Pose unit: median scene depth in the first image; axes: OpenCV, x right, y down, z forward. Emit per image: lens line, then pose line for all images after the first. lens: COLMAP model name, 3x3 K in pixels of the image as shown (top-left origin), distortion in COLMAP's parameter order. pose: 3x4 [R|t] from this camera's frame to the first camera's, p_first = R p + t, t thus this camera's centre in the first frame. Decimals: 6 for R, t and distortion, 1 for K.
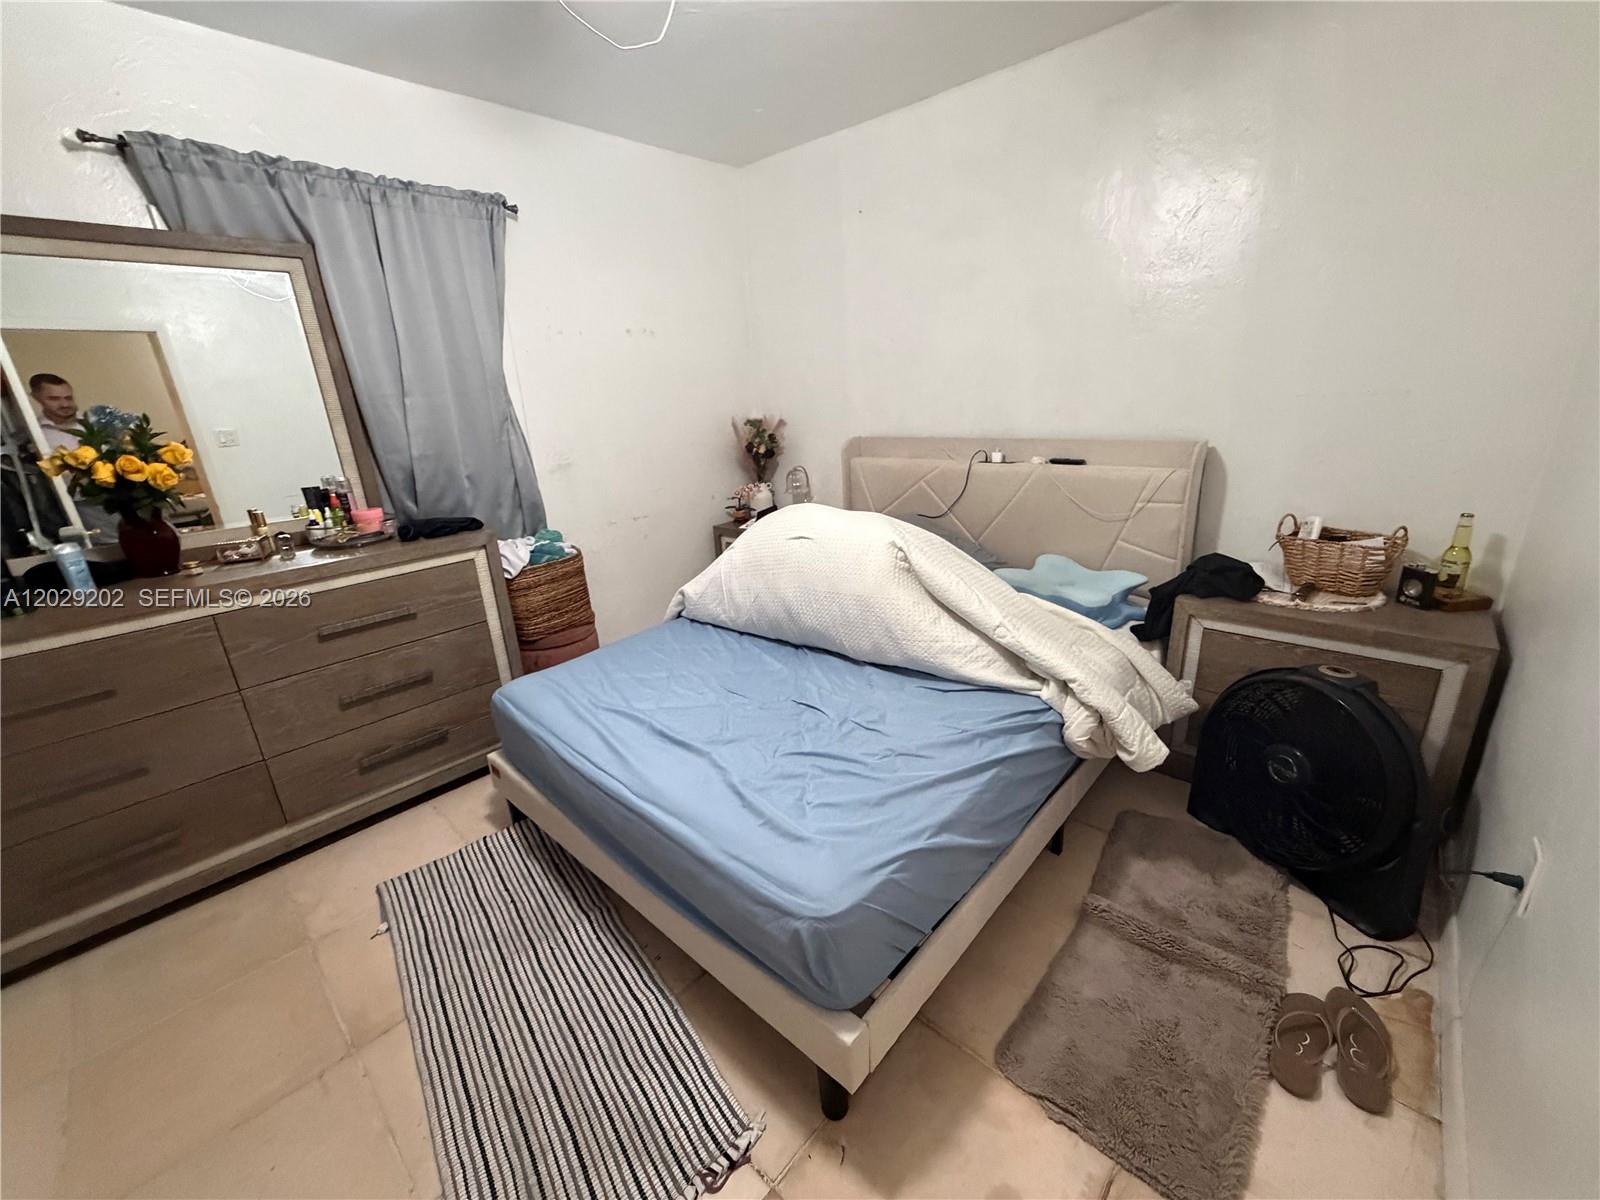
lens RADIAL K [[641.2, 0, 800.7], [0, 641.2, 595.9], [0, 0, 1]] dist [0.000226, 0.000414]
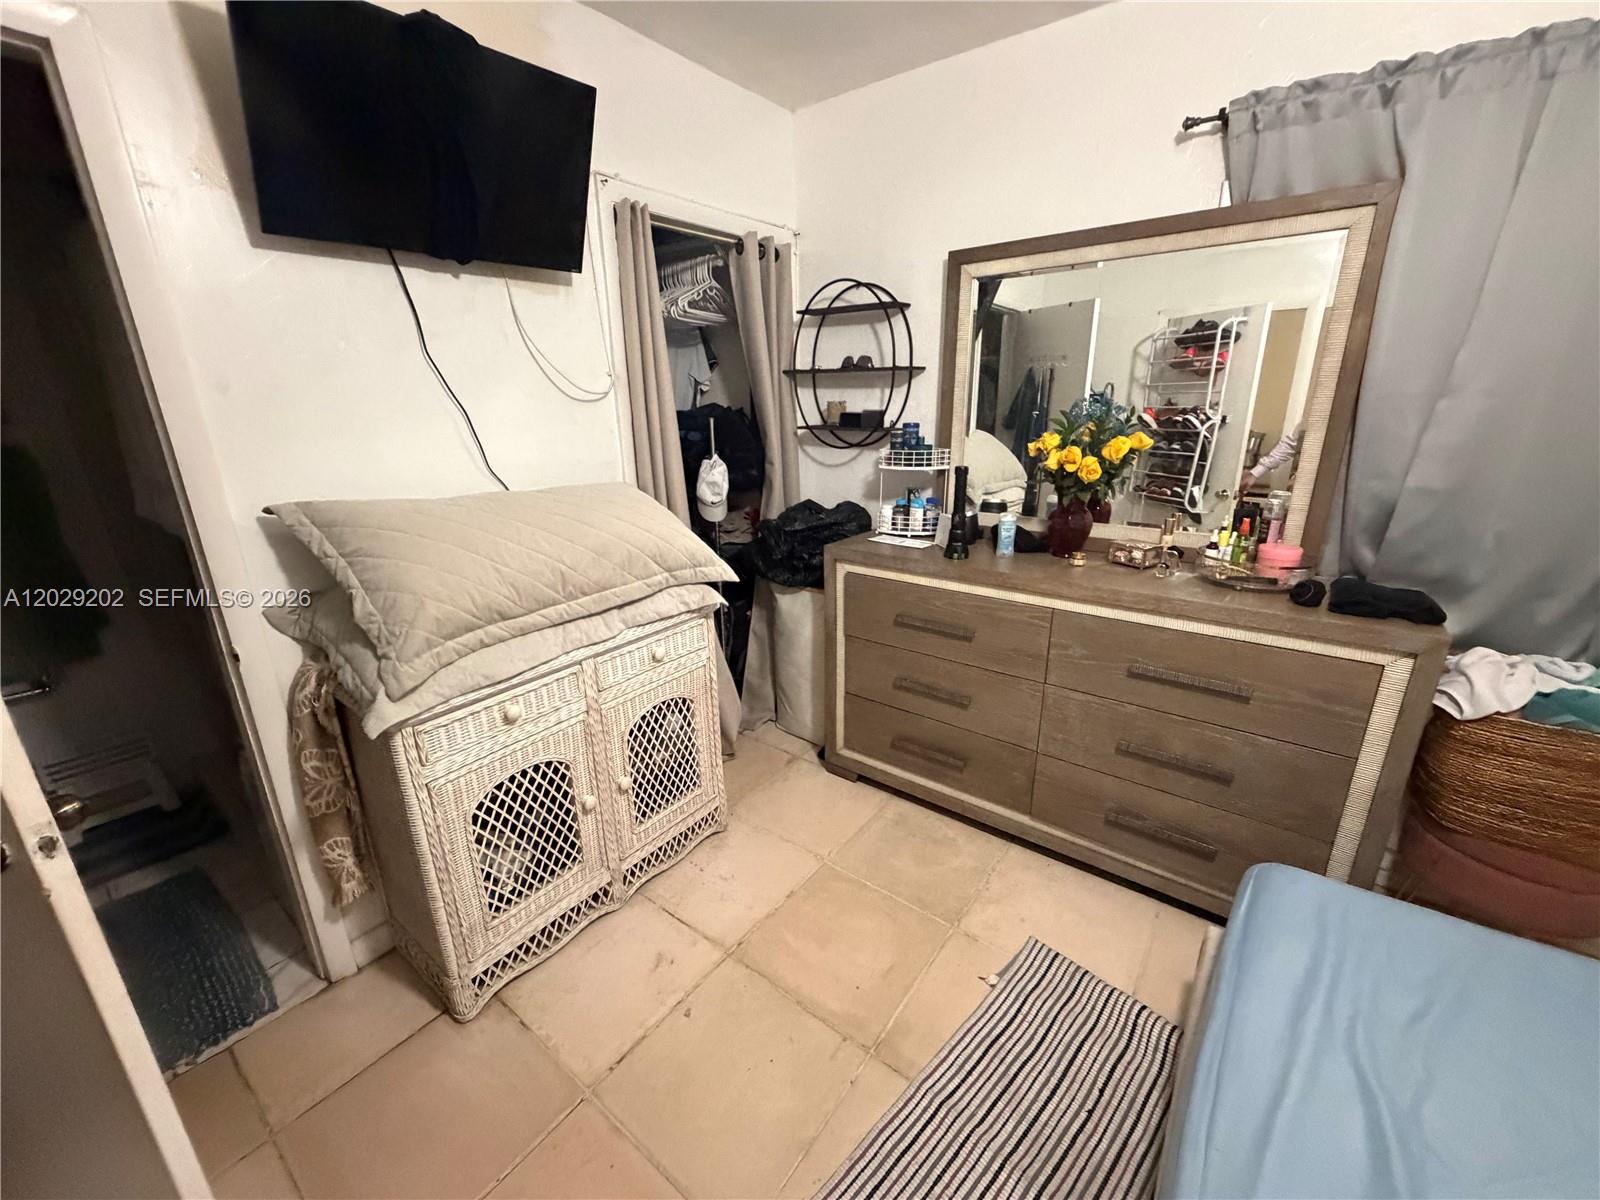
lens RADIAL K [[641.2, 0, 801.1], [0, 641.2, 595.4], [0, 0, 1]] dist [0.000226, 0.000414]
pose [[0.089683, 0.347782, -0.933276, -0.003230], [-0.292197, 0.905006, 0.309168, -0.172395], [0.952144, 0.244974, 0.182784, 0.386005]]
